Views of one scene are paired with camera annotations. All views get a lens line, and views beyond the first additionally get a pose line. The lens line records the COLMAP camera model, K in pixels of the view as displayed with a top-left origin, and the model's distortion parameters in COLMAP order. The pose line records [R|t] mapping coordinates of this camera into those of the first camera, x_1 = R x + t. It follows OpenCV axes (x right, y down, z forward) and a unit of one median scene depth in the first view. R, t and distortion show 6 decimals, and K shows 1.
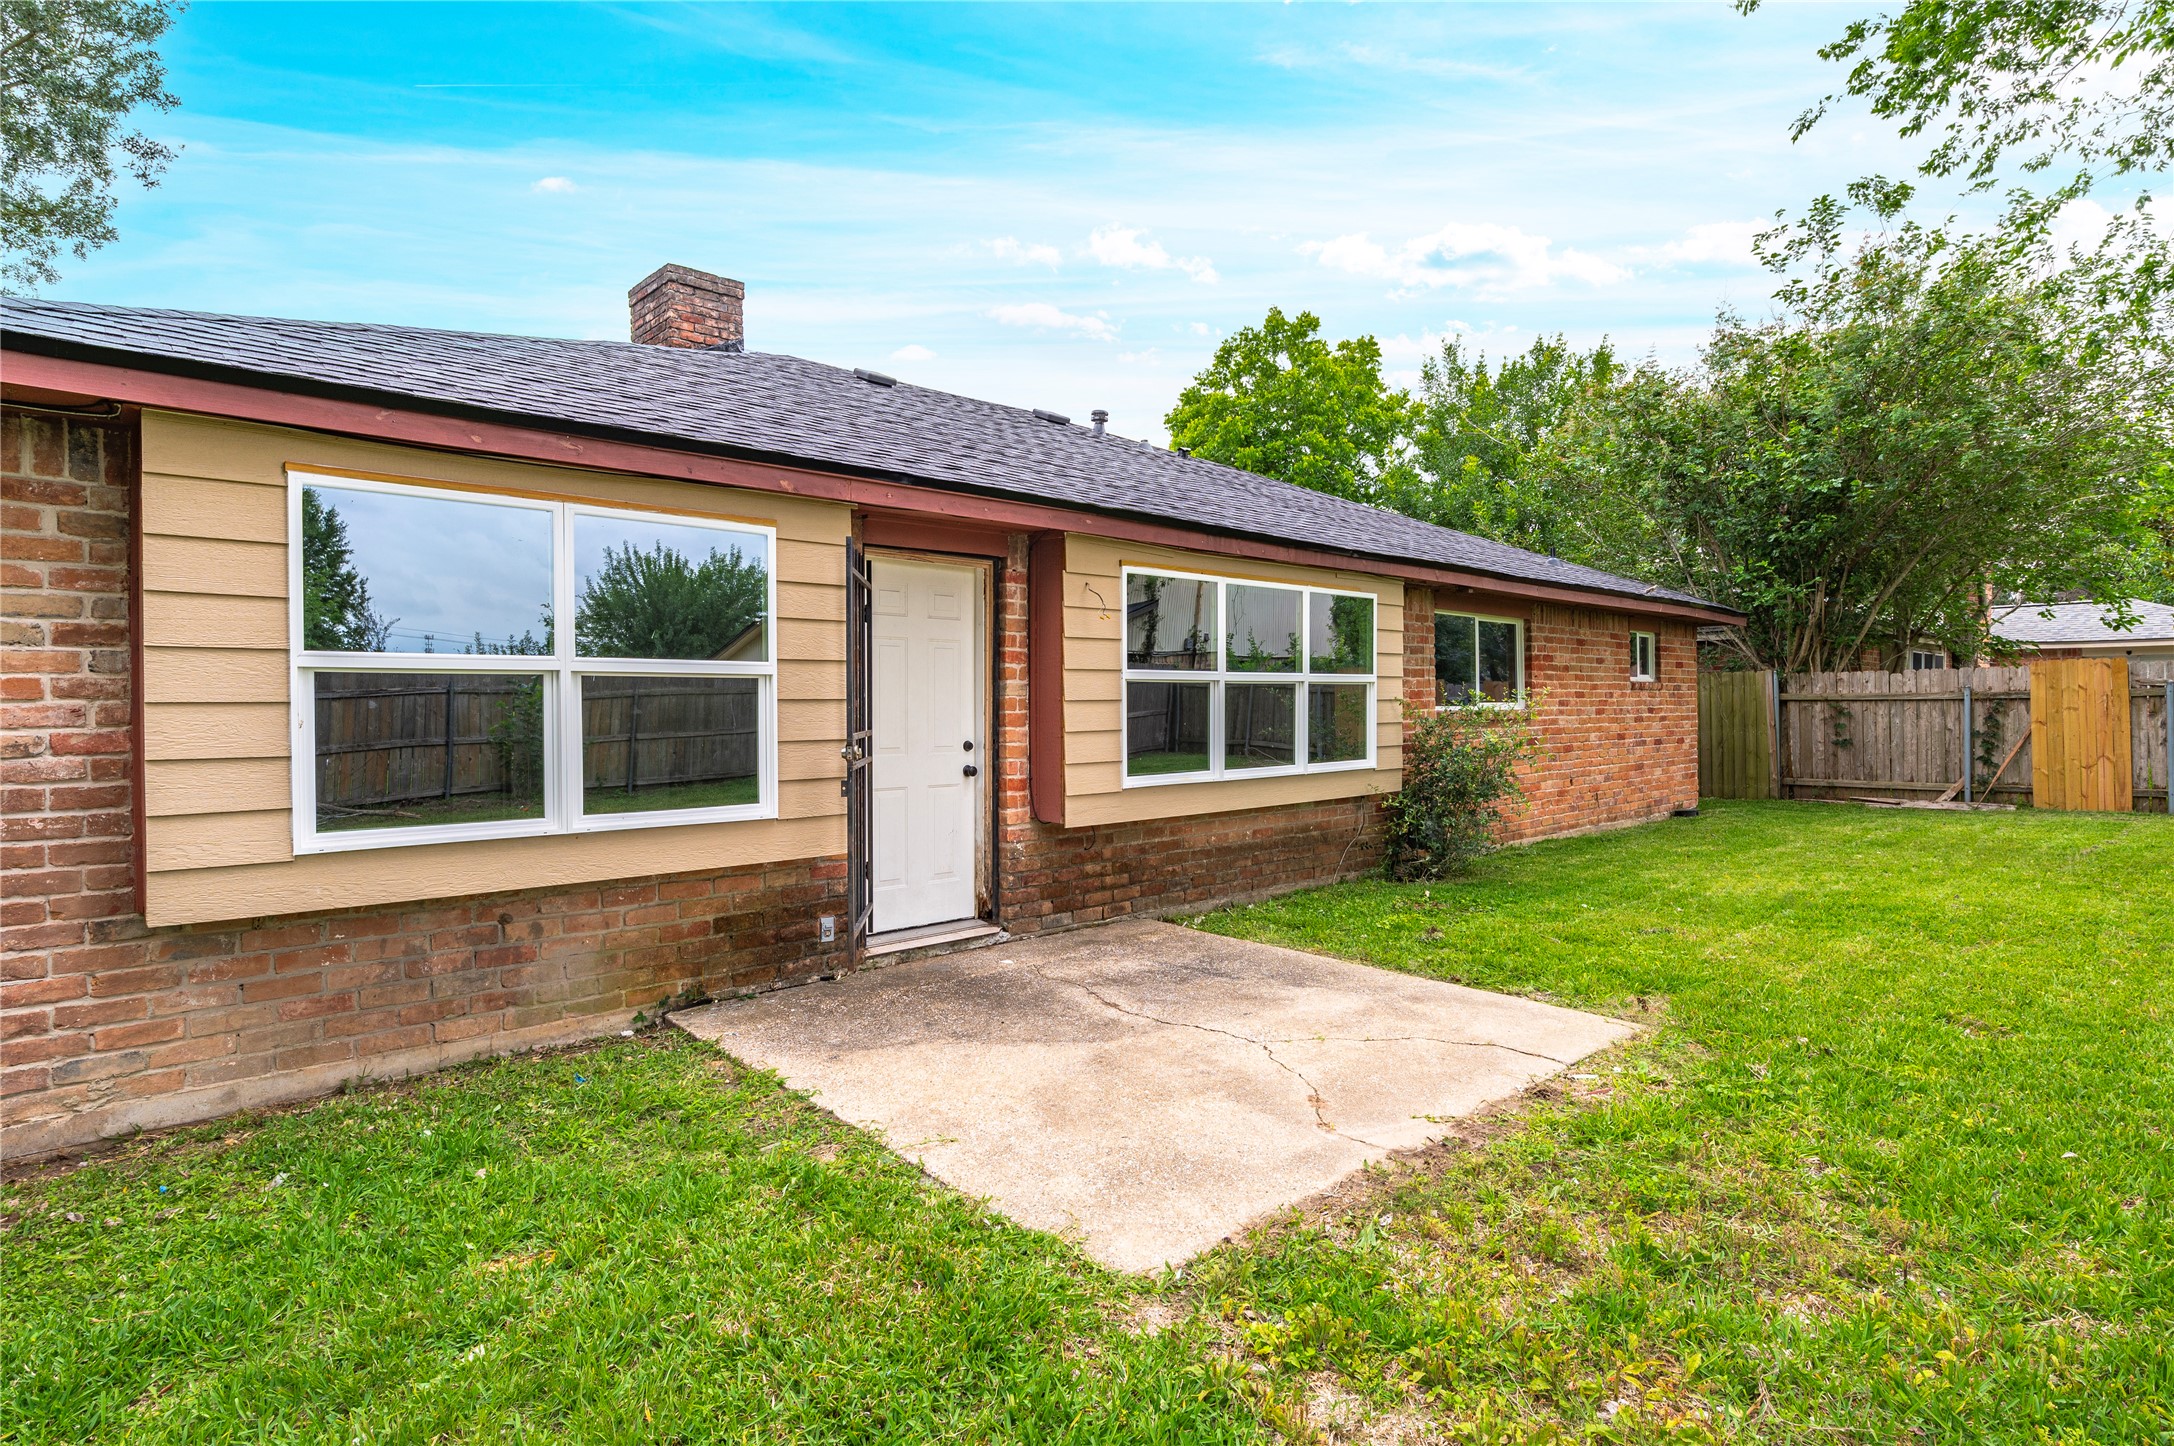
lens RADIAL K [[1118.2, 0, 1080.2], [0, 1118.2, 714.1], [0, 0, 1]] dist [-0.006814, -0.003000]
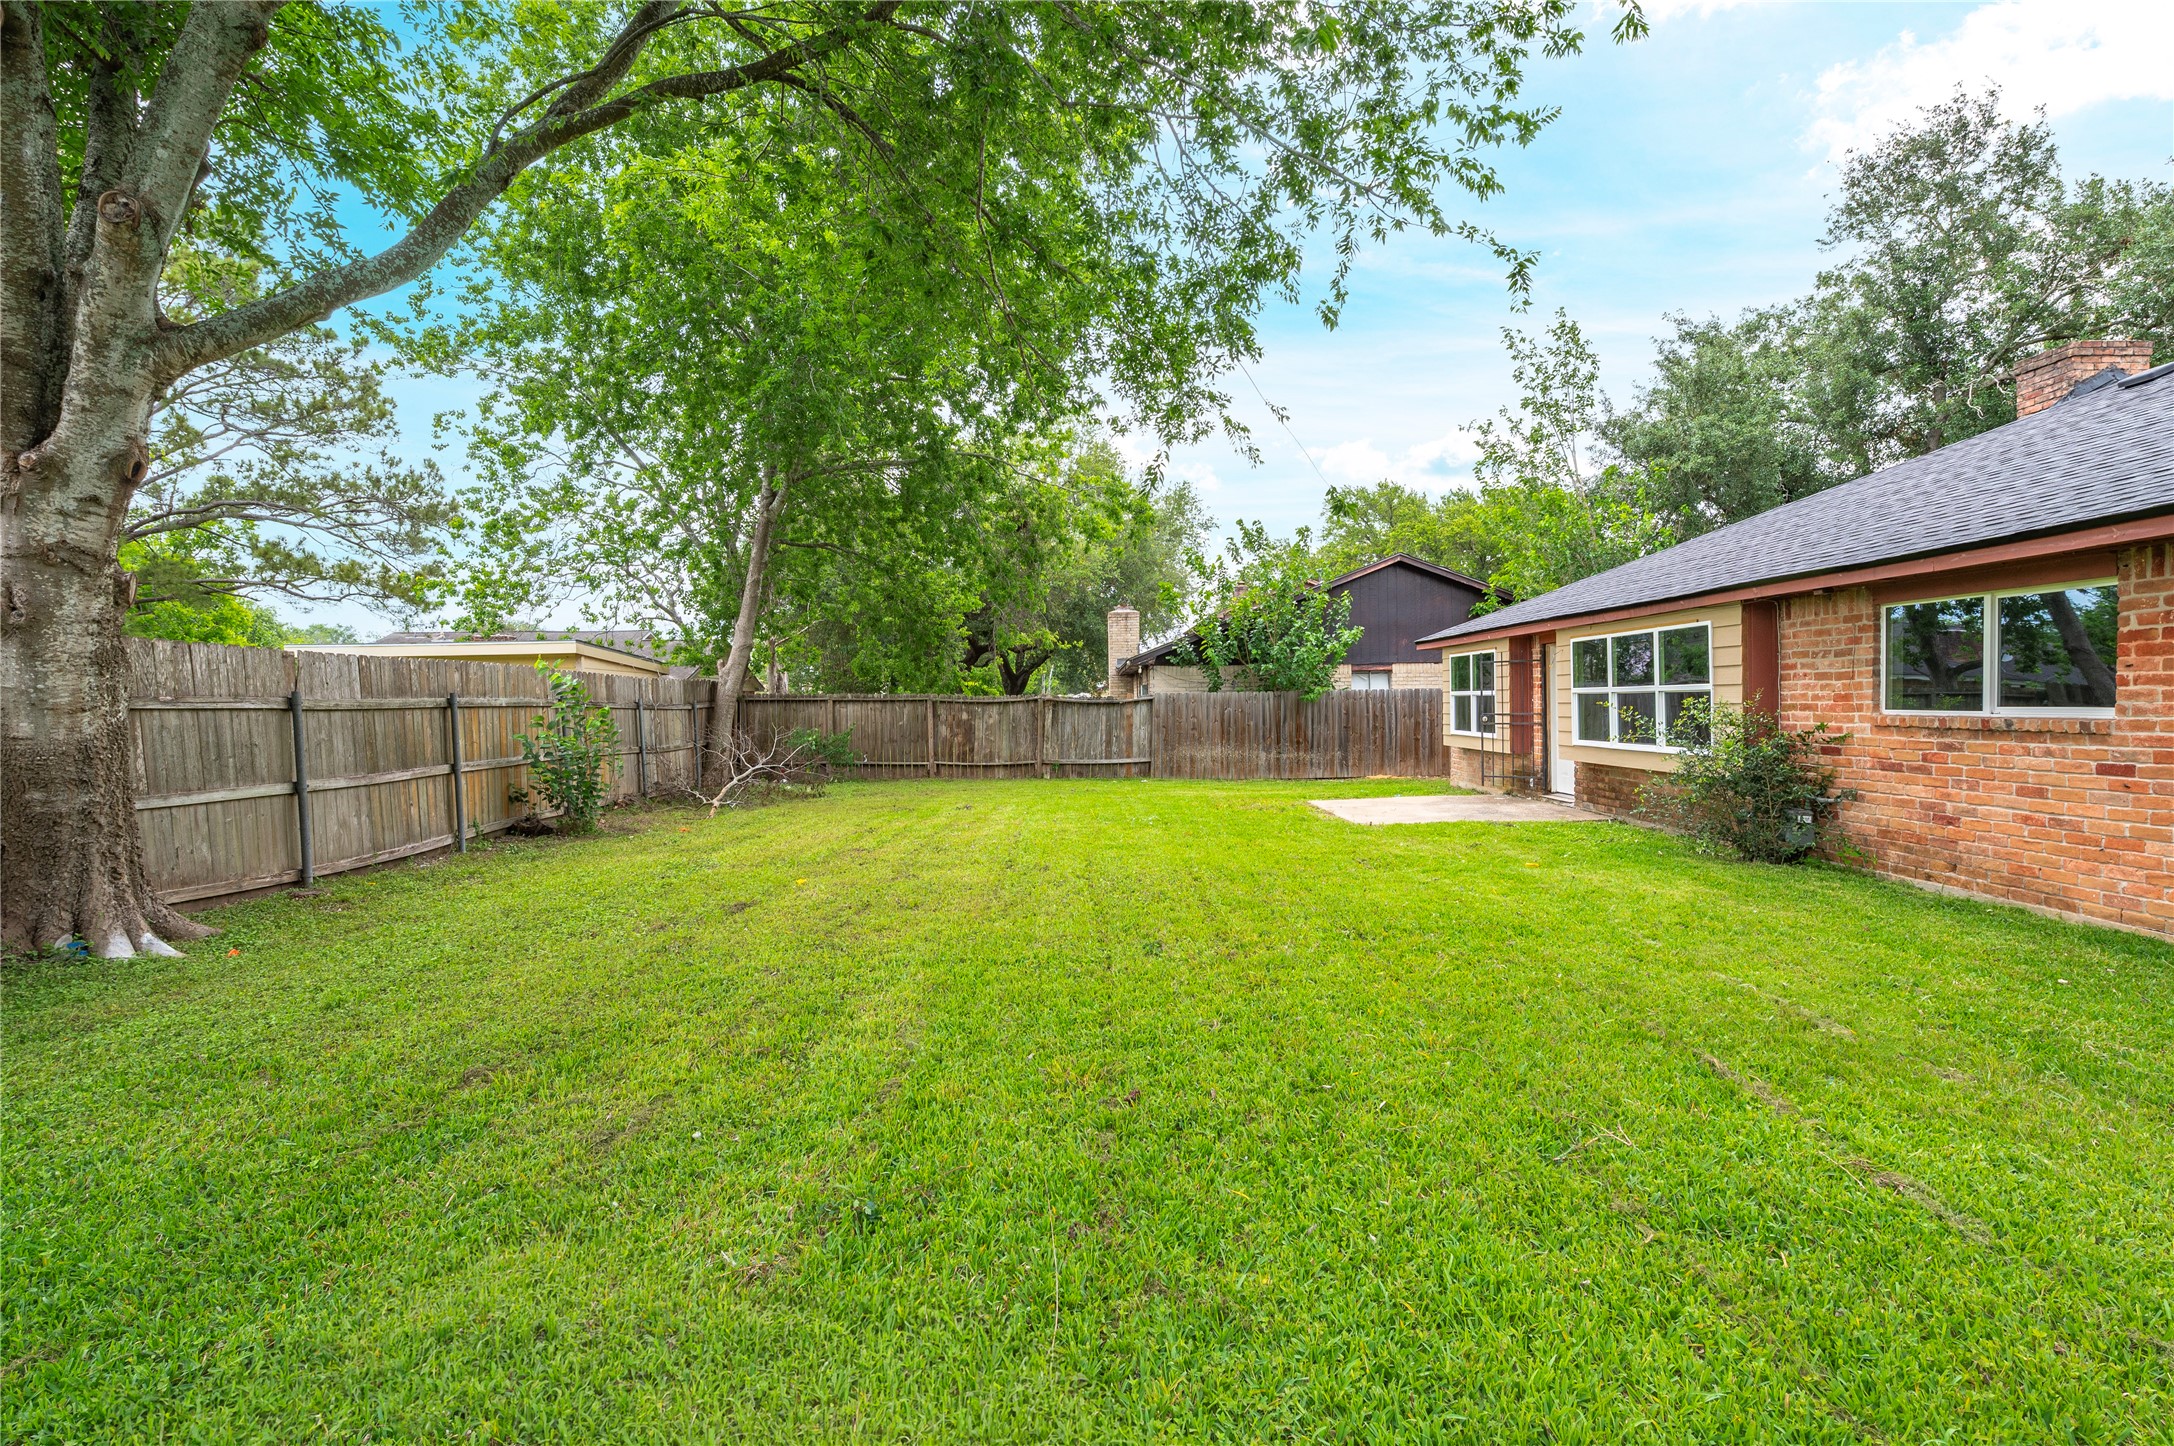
lens RADIAL K [[954.6, 0, 1102.3], [0, 954.6, 720.9], [0, 0, 1]] dist [-0.008662, 0.000094]
pose [[-0.671521, 0.031971, -0.740296, 1.882717], [0.014232, 0.999441, 0.030253, -0.043554], [0.740849, 0.009779, -0.671600, 1.484392]]
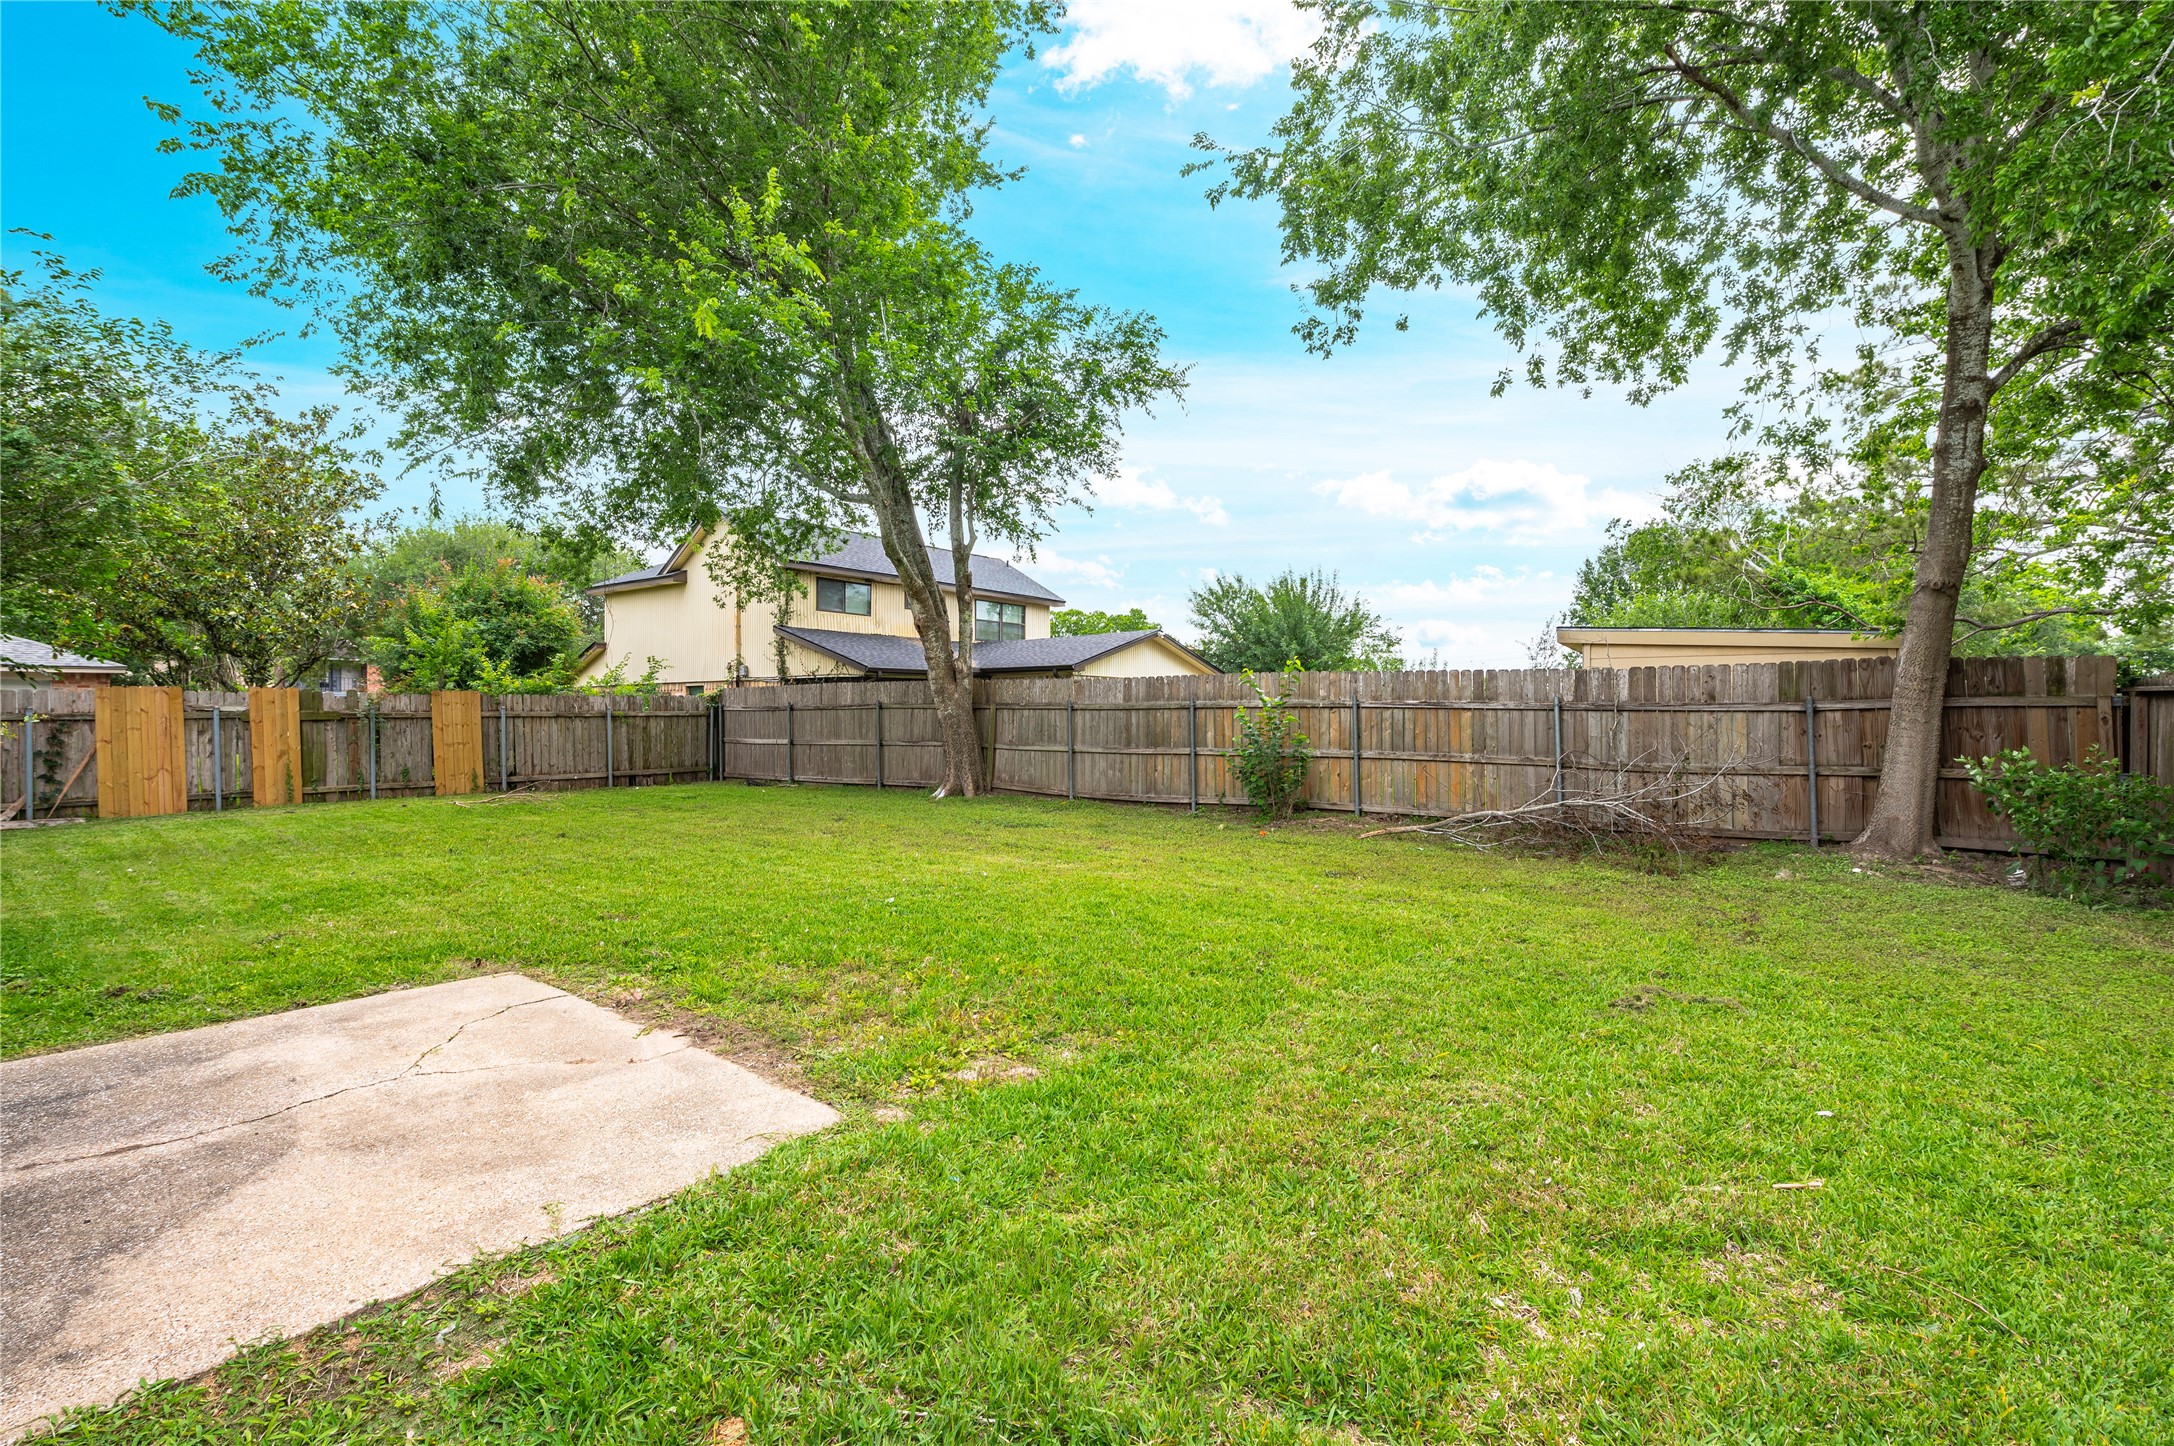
lens RADIAL K [[954.6, 0, 1114.7], [0, 954.6, 684.0], [0, 0, 1]] dist [-0.008662, 0.000094]
pose [[-0.201521, 0.039879, 0.978672, -0.523415], [0.008991, 0.999204, -0.038865, -0.007679], [-0.979443, 0.000967, -0.201719, 0.367887]]
